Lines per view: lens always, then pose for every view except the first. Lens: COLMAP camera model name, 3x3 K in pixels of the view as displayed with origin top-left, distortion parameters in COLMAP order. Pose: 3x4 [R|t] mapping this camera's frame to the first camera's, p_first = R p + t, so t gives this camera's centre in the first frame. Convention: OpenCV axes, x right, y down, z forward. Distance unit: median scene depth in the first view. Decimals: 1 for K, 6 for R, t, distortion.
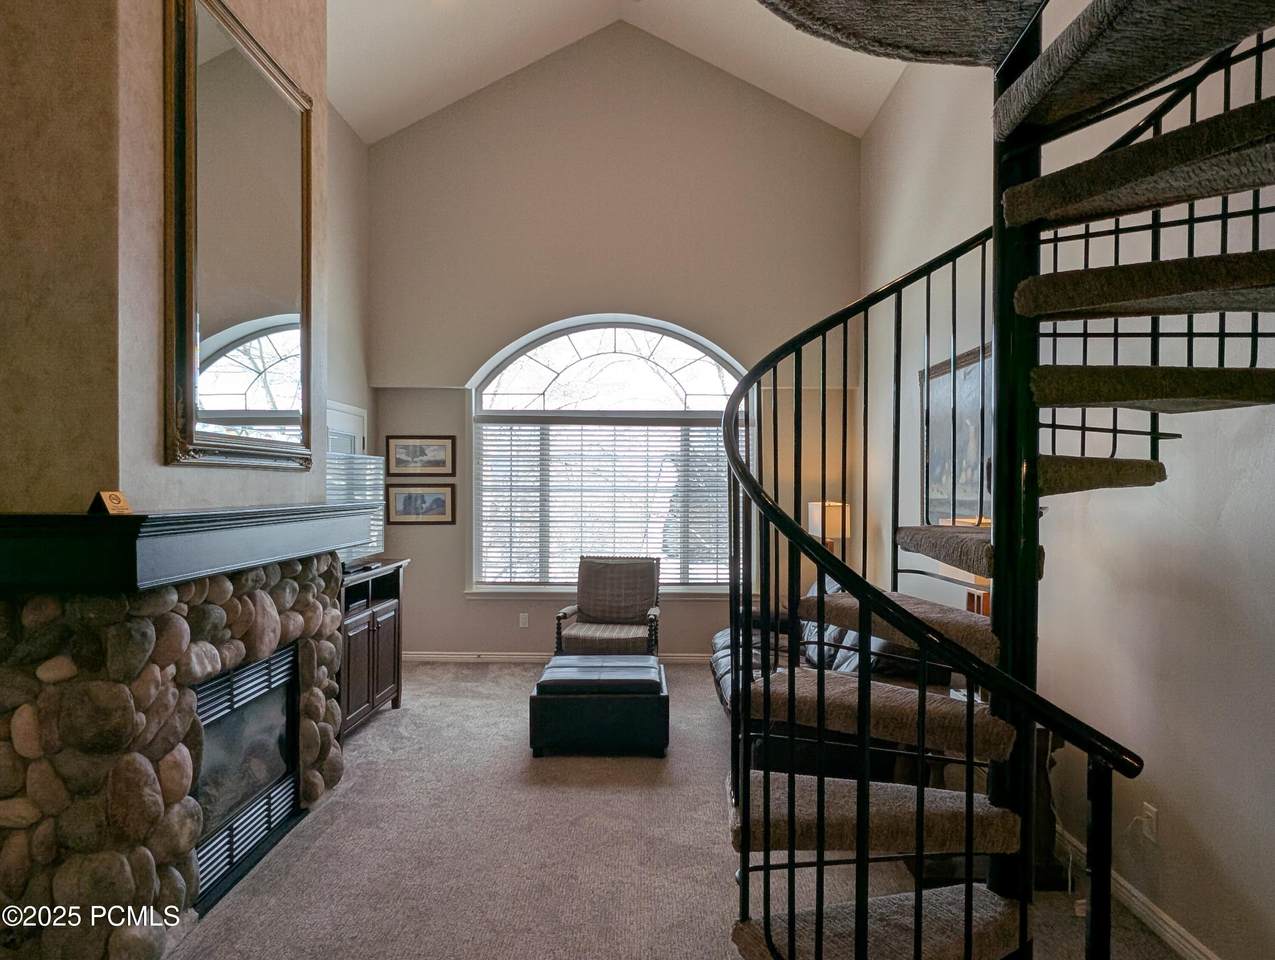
lens RADIAL K [[821.0, 0, 638.9], [0, 821.0, 486.6], [0, 0, 1]] dist [-0.006595, 0.001187]
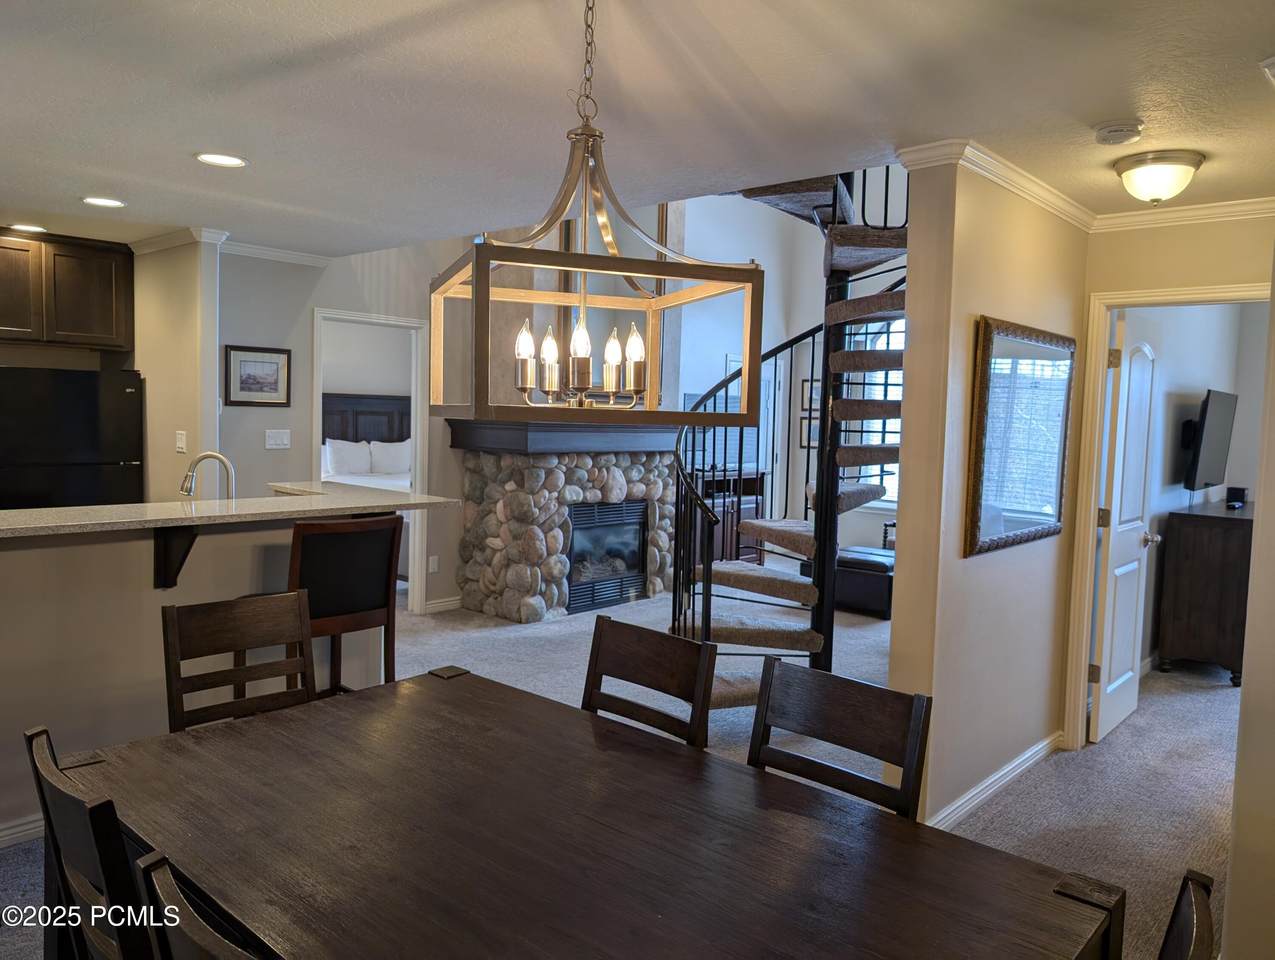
lens RADIAL K [[919.6, 0, 628.0], [0, 919.6, 488.6], [0, 0, 1]] dist [0.007978, -0.016239]
pose [[0.745520, 0.071484, -0.662639, 1.196476], [-0.027099, 0.996661, 0.077029, 0.013324], [0.665932, -0.039470, 0.744967, -0.696807]]
